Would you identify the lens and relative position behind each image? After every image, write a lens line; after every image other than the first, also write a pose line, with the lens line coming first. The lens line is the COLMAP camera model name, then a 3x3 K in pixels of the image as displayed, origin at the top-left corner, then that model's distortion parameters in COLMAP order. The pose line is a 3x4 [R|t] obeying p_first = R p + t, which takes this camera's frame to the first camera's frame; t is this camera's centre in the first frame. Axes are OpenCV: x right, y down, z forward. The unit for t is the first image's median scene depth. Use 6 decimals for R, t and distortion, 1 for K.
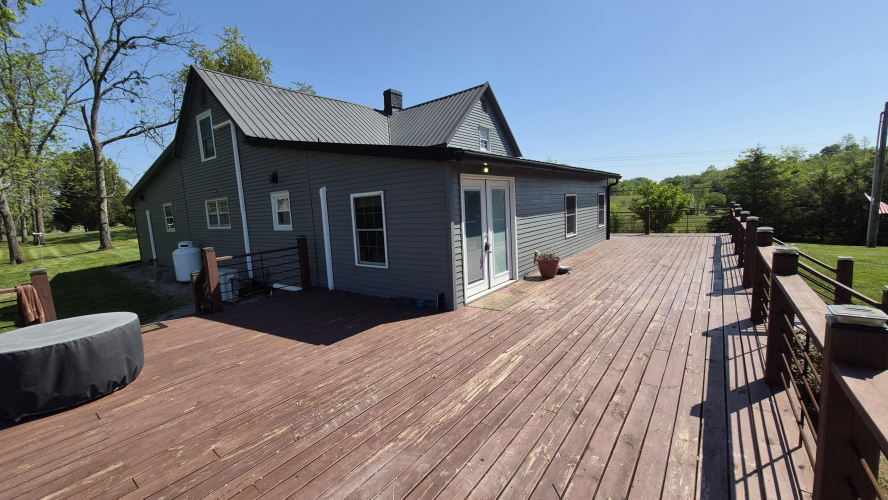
lens RADIAL K [[353.7, 0, 429.5], [0, 353.7, 251.7], [0, 0, 1]] dist [-0.001242, 0.000203]
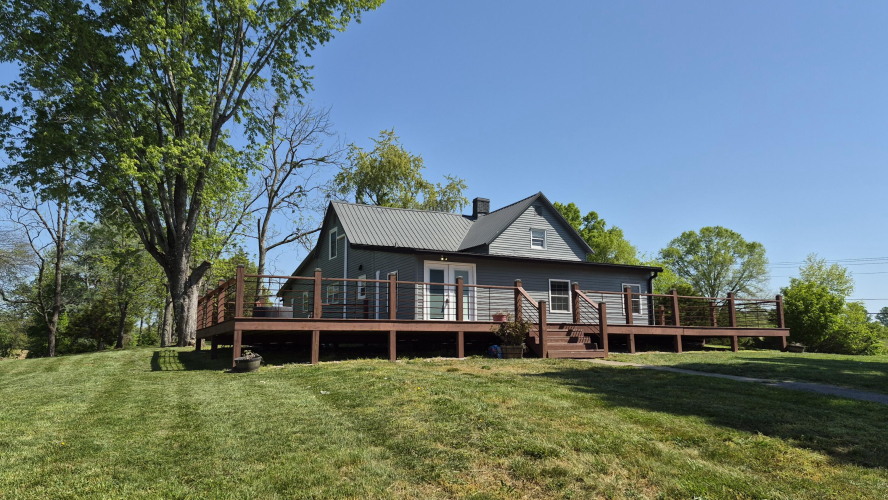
lens RADIAL K [[659.7, 0, 442.8], [0, 659.7, 251.1], [0, 0, 1]] dist [-0.002240, 0.001804]
pose [[0.906997, -0.023146, -0.420501, 0.484676], [-0.091317, 0.963924, -0.250025, 0.181437], [0.411118, 0.265171, 0.872162, -0.621202]]
